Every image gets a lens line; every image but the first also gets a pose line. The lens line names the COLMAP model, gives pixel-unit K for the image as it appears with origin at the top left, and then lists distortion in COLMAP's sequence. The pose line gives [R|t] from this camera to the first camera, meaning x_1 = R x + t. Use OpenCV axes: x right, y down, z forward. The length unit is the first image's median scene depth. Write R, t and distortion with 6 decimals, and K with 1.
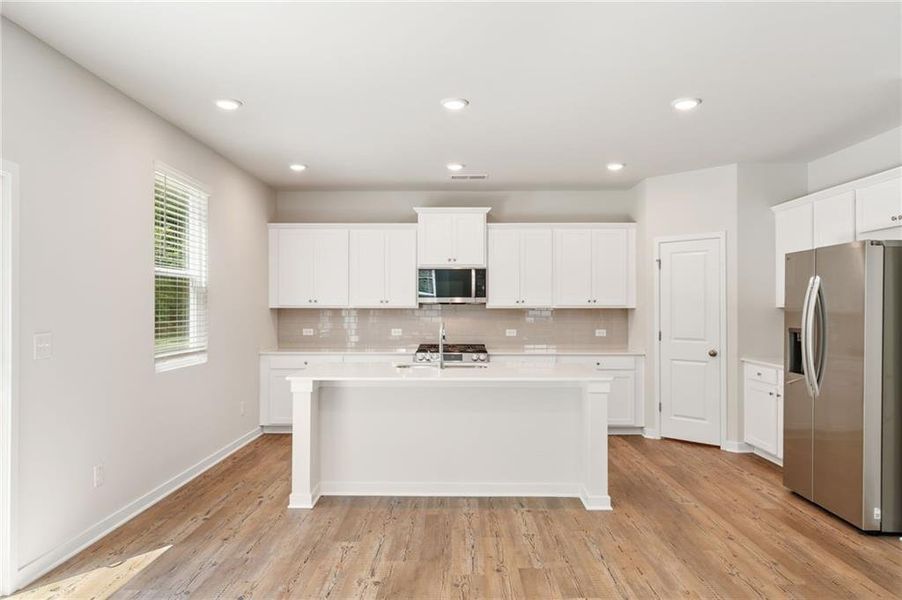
lens RADIAL K [[607.5, 0, 451.0], [0, 607.5, 300.0], [0, 0, 1]] dist [0.000512, 0.000978]
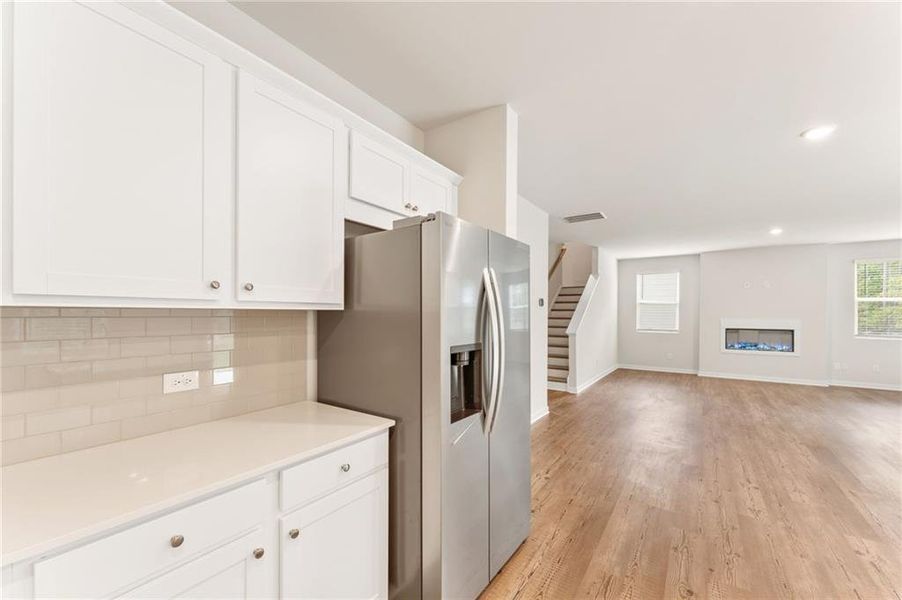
lens RADIAL K [[357.8, 0, 452.1], [0, 357.8, 303.9], [0, 0, 1]] dist [0.000475, -0.000246]
pose [[-0.834431, 0.008949, 0.551039, 0.264768], [-0.011439, 0.999372, -0.033551, 0.013733], [-0.550993, -0.034300, -0.833805, 0.914359]]
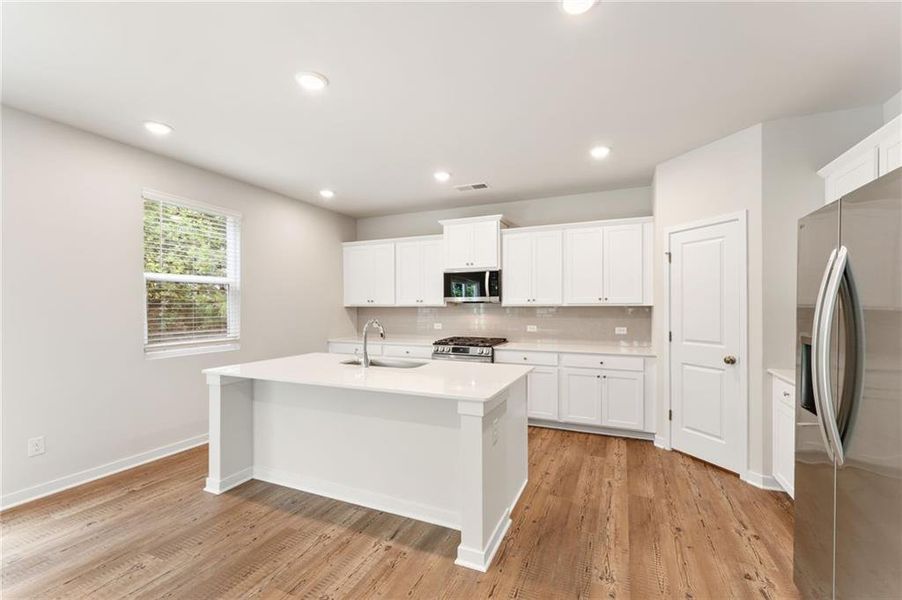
lens RADIAL K [[376.7, 0, 461.5], [0, 376.7, 304.3], [0, 0, 1]] dist [0.000803, 0.000010]
pose [[0.922901, -0.004811, -0.385006, 0.272888], [0.007507, 0.999957, 0.005501, 0.005768], [0.384963, -0.007968, 0.922897, 0.362178]]
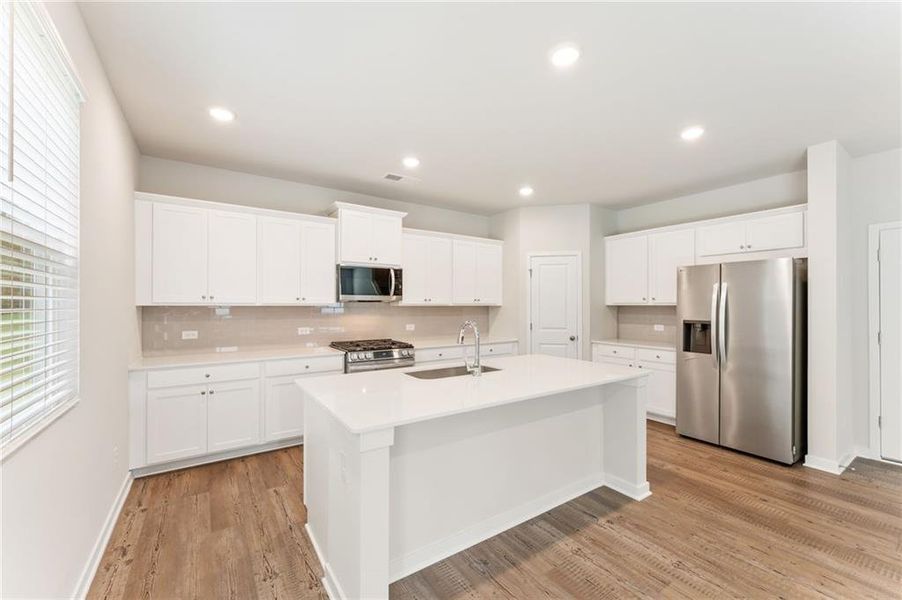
lens RADIAL K [[367.7, 0, 455.6], [0, 367.7, 302.5], [0, 0, 1]] dist [0.001455, 0.000020]
pose [[0.817572, 0.004775, 0.575807, -0.255624], [-0.007608, 0.999968, 0.002510, 0.005437], [-0.575776, -0.006433, 0.817582, 0.434718]]
